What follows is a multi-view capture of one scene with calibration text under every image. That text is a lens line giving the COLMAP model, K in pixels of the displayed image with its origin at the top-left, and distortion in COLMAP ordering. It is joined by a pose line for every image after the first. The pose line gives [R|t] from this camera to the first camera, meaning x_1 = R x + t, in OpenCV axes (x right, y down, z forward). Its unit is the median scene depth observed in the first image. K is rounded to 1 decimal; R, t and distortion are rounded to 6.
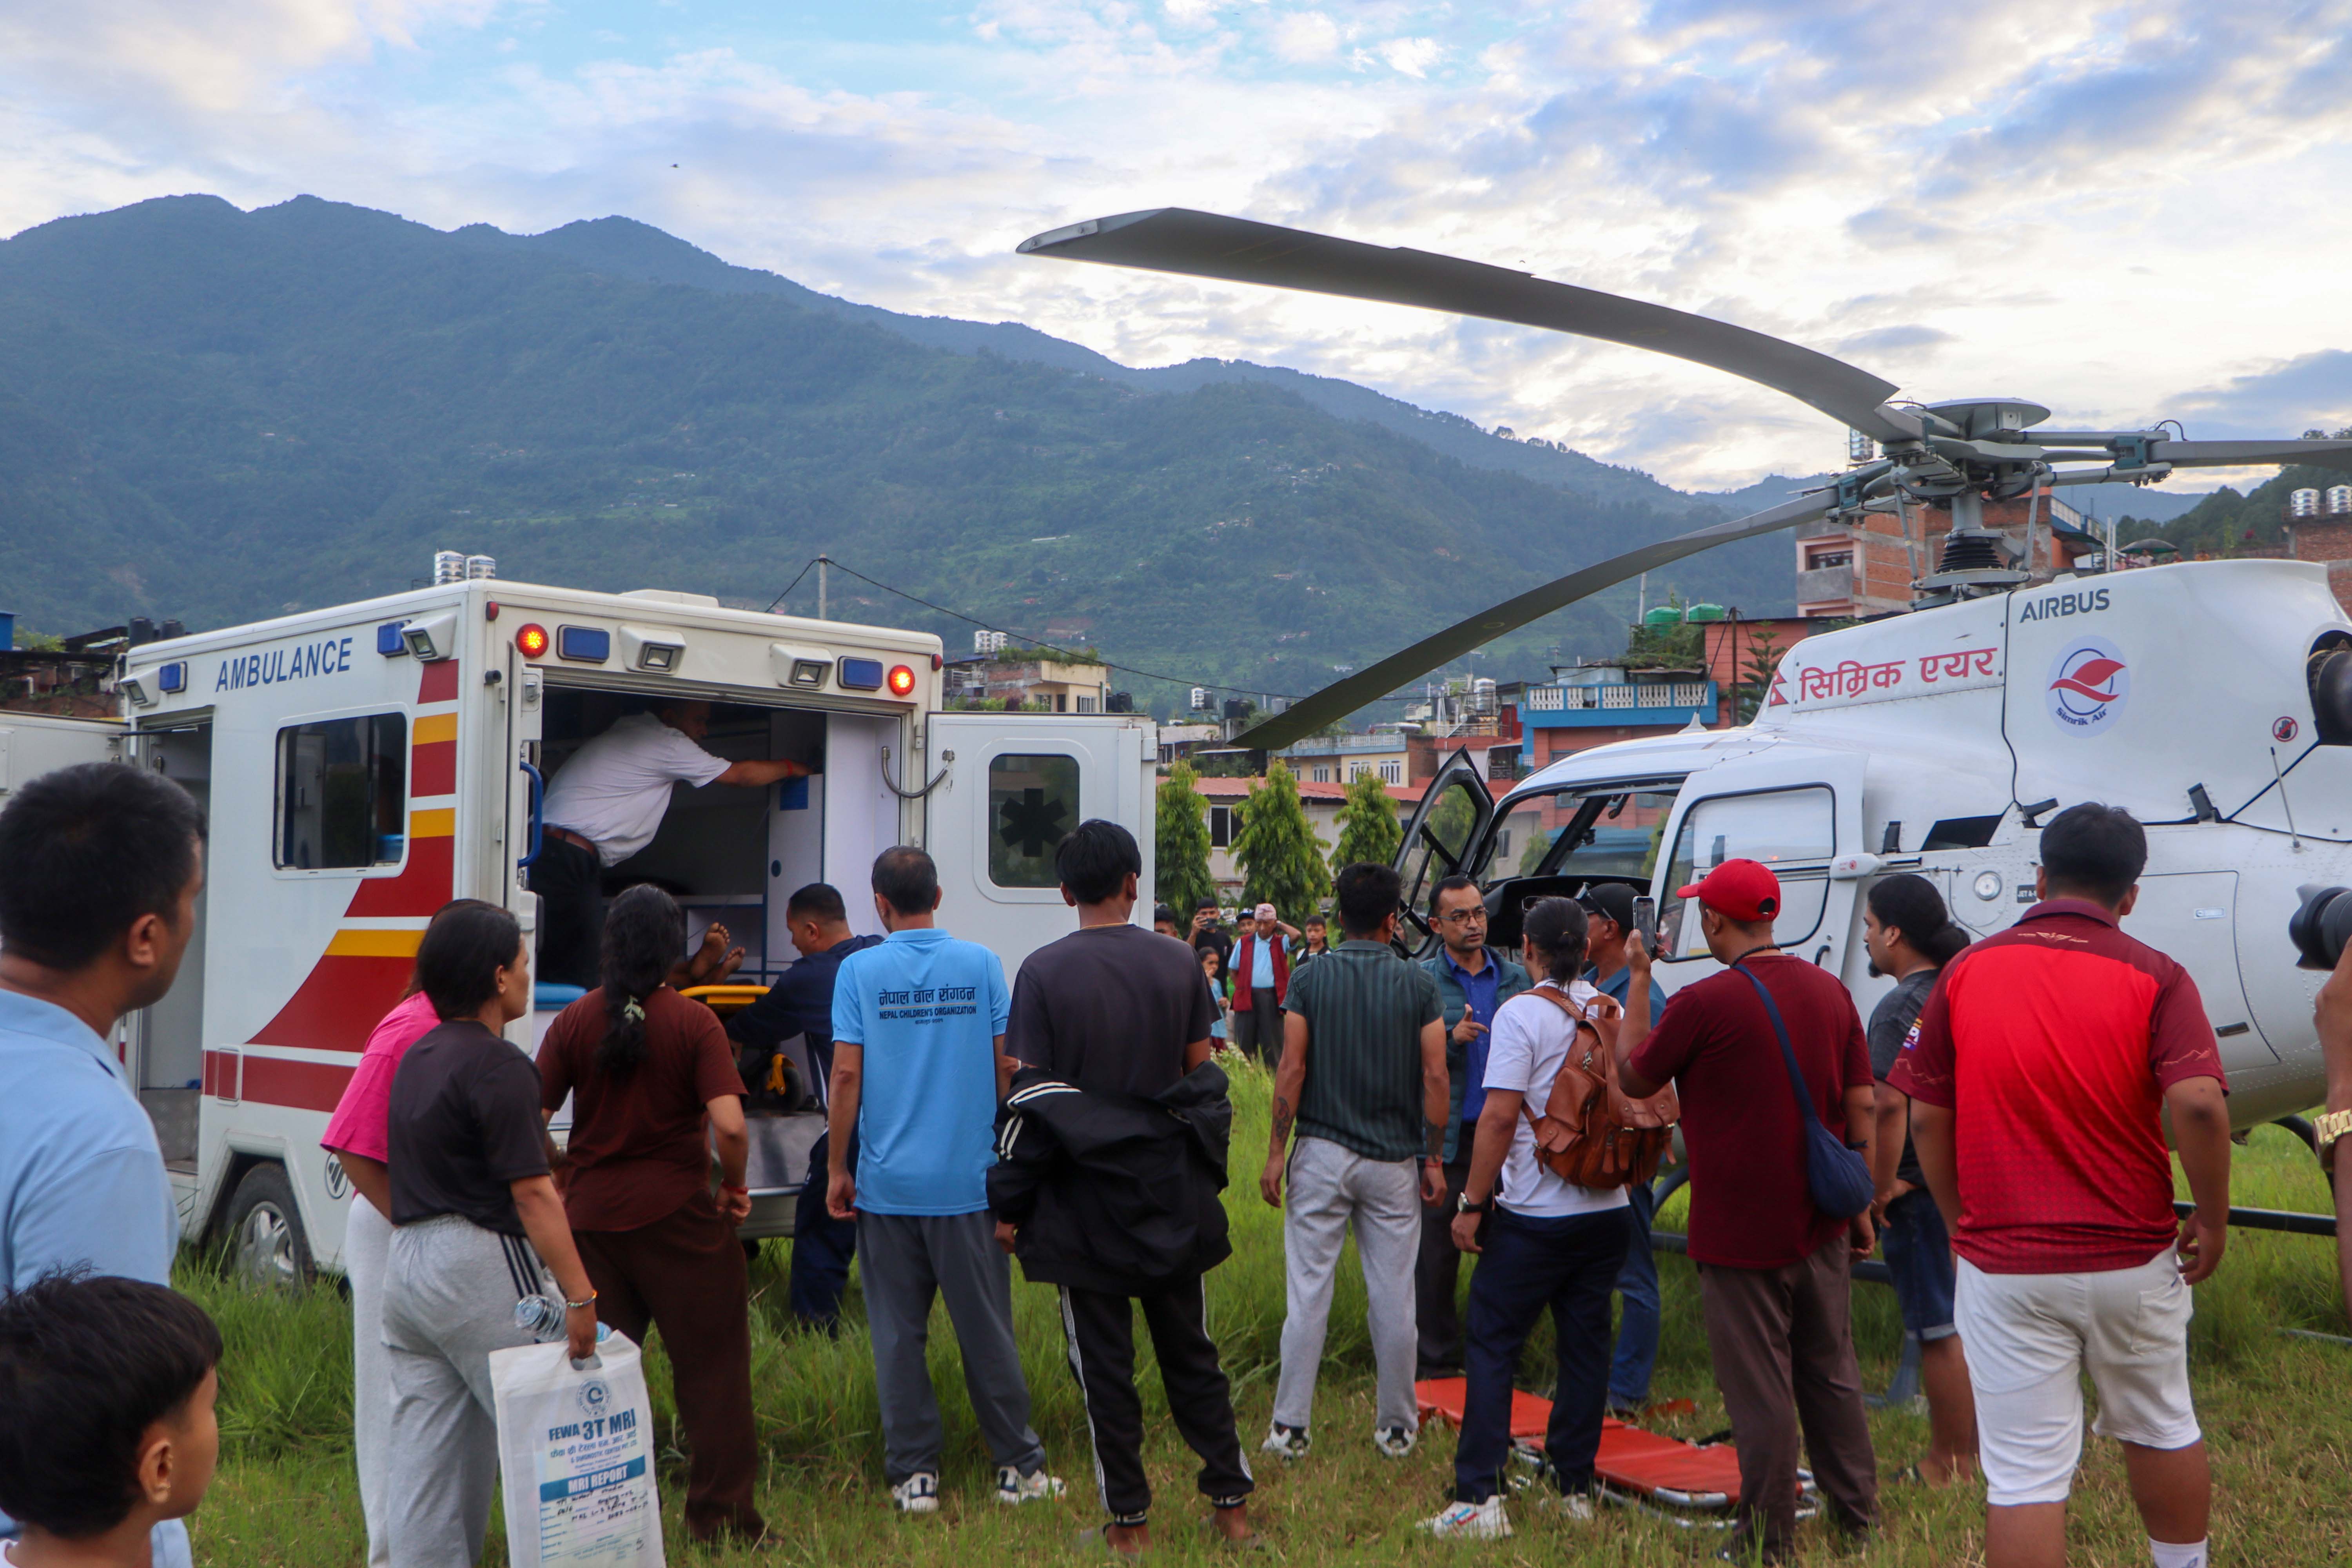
lens RADIAL K [[2570.9, 0, 1176.0], [0, 2570.9, 784.0], [0, 0, 1]] dist [0.004910, 0.011128]
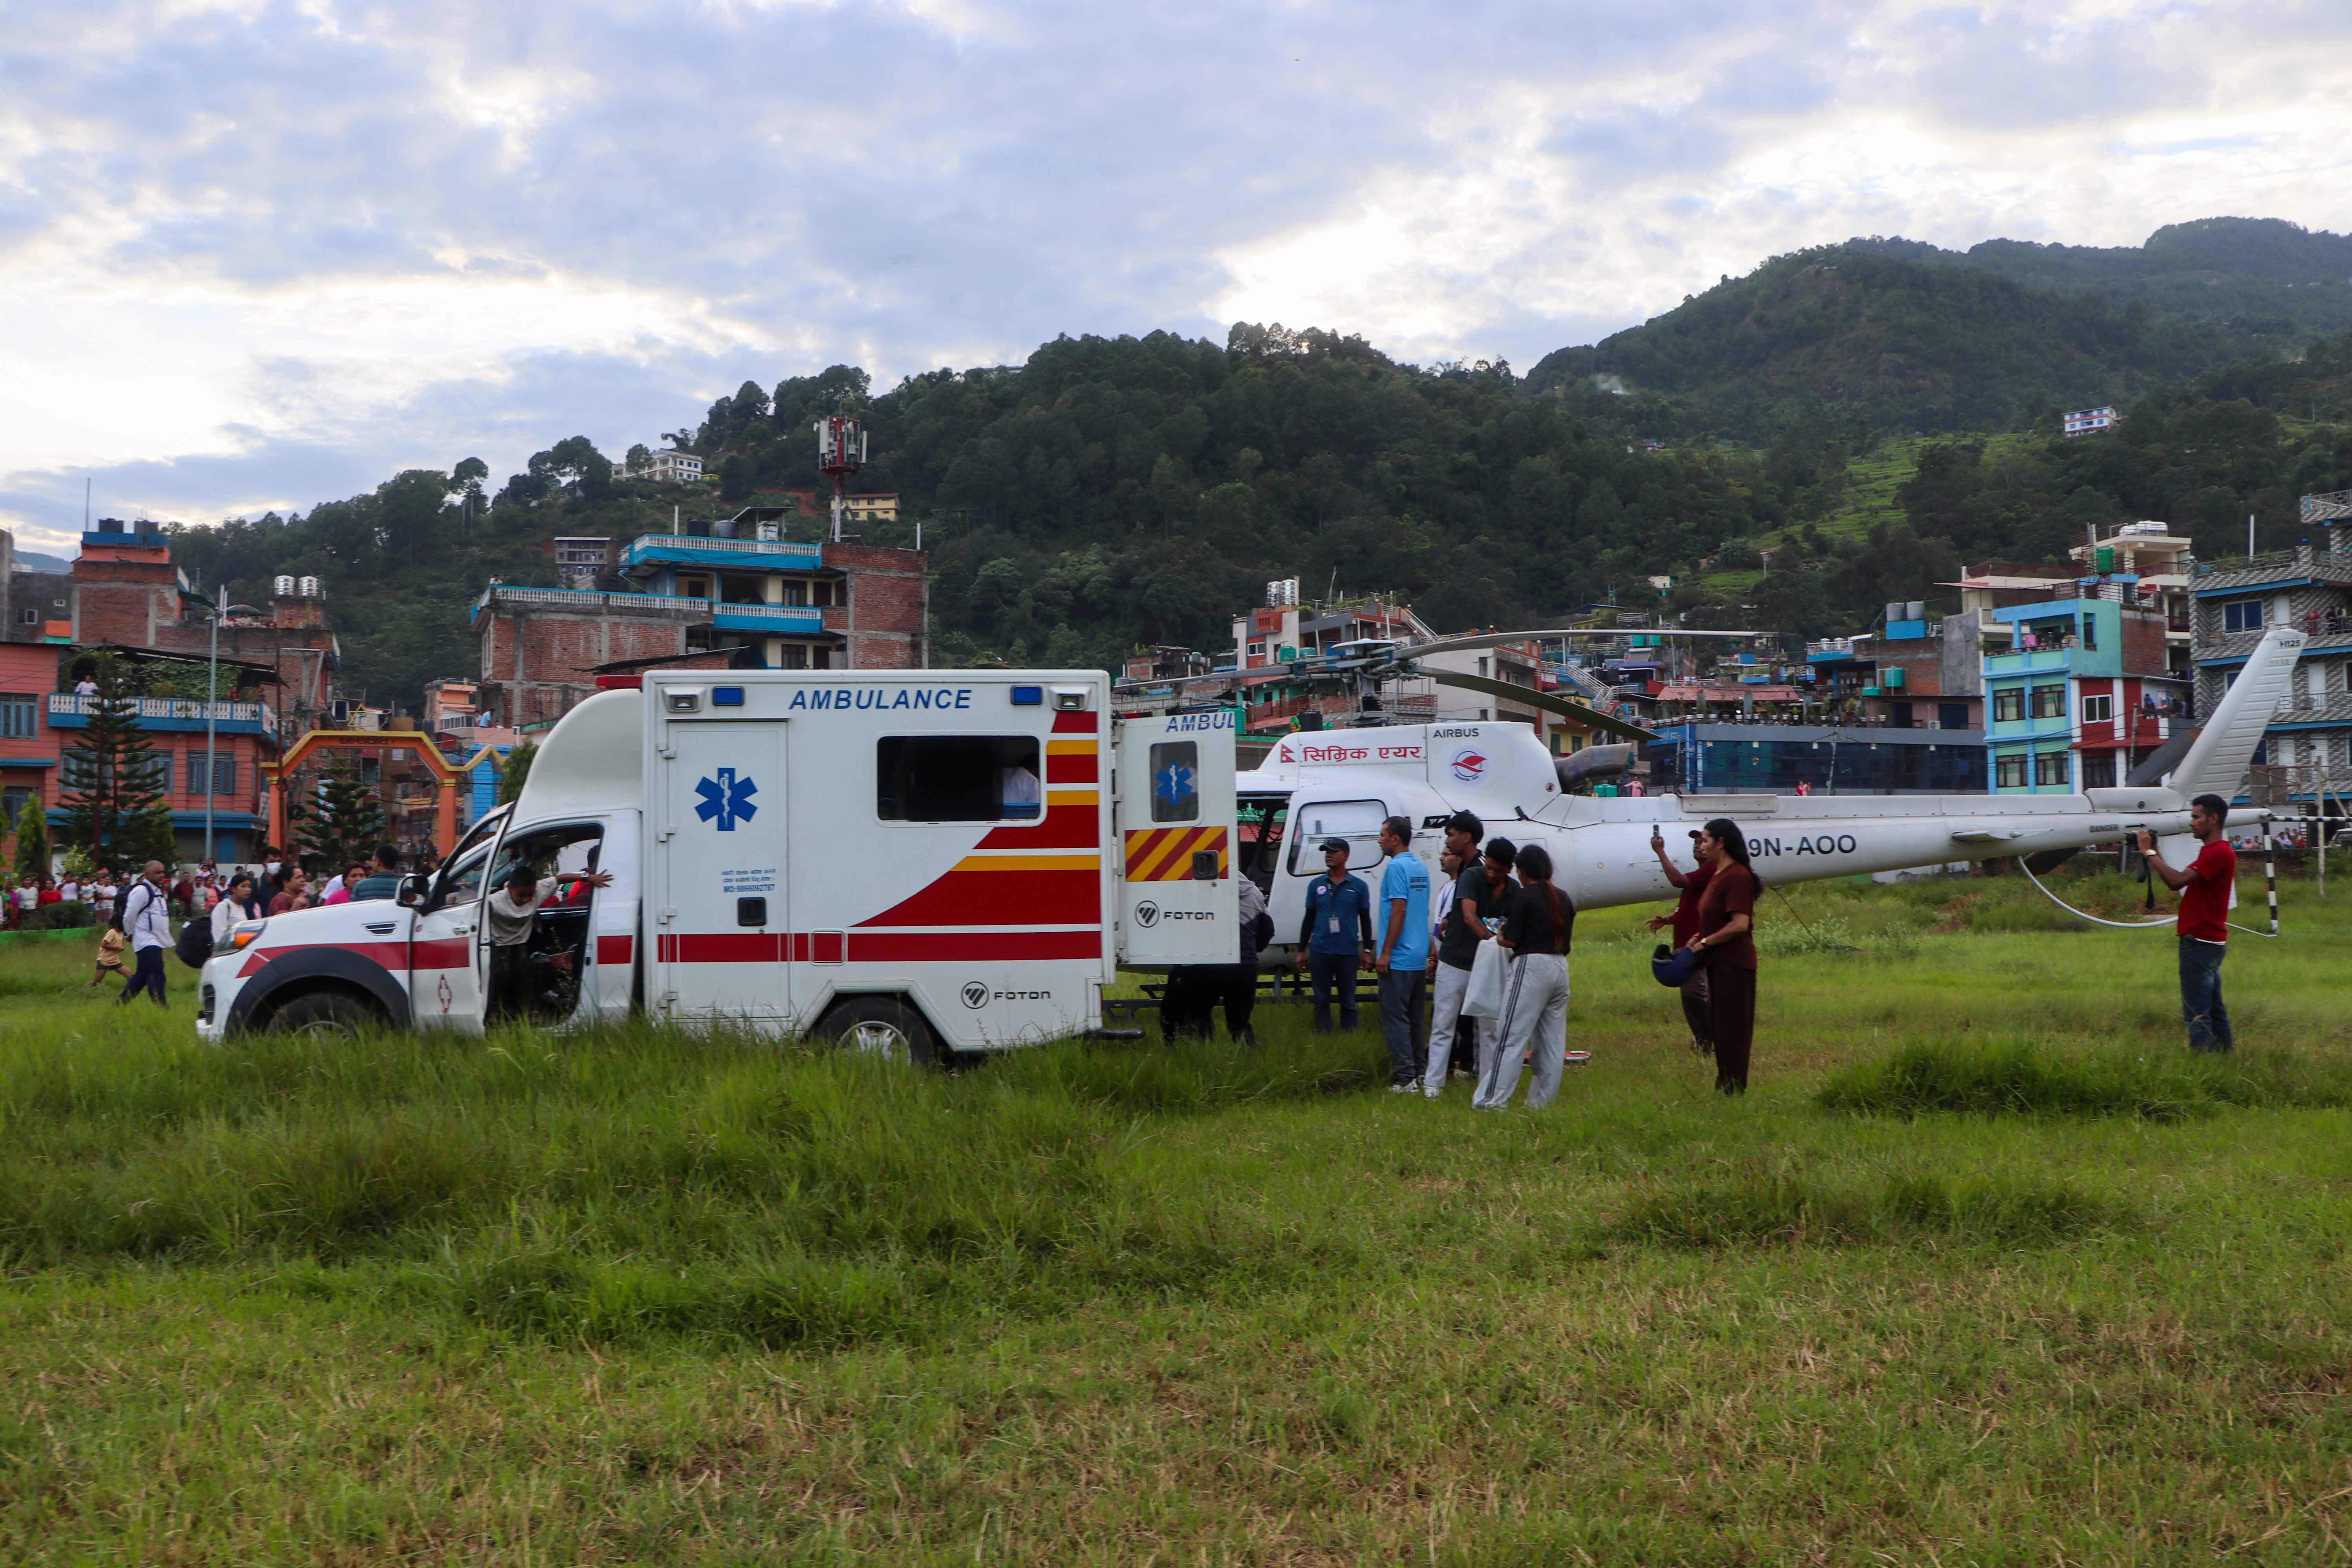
lens RADIAL K [[2034.1, 0, 1176.7], [0, 2034.1, 863.2], [0, 0, 1]] dist [-0.199744, 0.168312]
pose [[0.555474, 0.005382, 0.831516, -1.353624], [-0.035720, 0.999210, 0.017394, 0.031071], [-0.830766, -0.039364, 0.555228, 0.111881]]
